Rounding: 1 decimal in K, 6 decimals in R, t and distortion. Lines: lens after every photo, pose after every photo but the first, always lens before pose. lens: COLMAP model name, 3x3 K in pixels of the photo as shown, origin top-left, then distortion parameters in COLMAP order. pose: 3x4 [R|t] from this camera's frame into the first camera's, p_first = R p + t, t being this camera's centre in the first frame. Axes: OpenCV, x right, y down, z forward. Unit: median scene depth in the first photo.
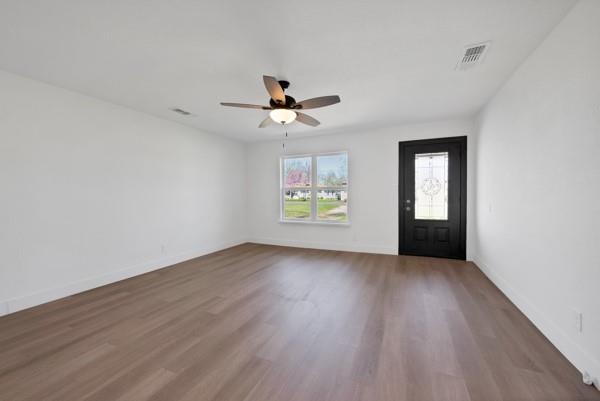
lens RADIAL K [[220.3, 0, 300.0], [0, 220.3, 200.5], [0, 0, 1]] dist [-0.000349, 0.000116]
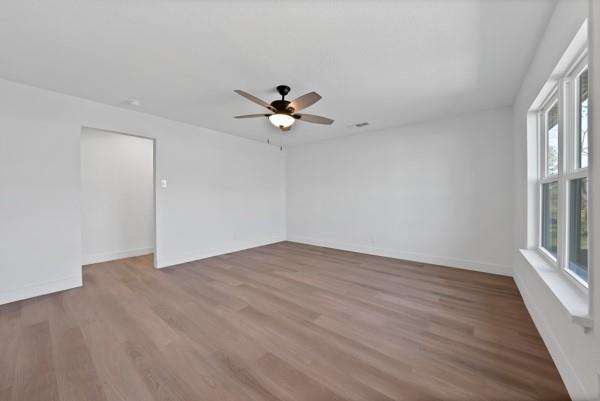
lens RADIAL K [[213.3, 0, 308.6], [0, 213.3, 196.3], [0, 0, 1]] dist [-0.010351, 0.000132]
pose [[-0.192495, 0.004711, -0.981287, 0.868375], [-0.017346, 0.999816, 0.008203, -0.030908], [0.981145, 0.018600, -0.192377, 1.283449]]
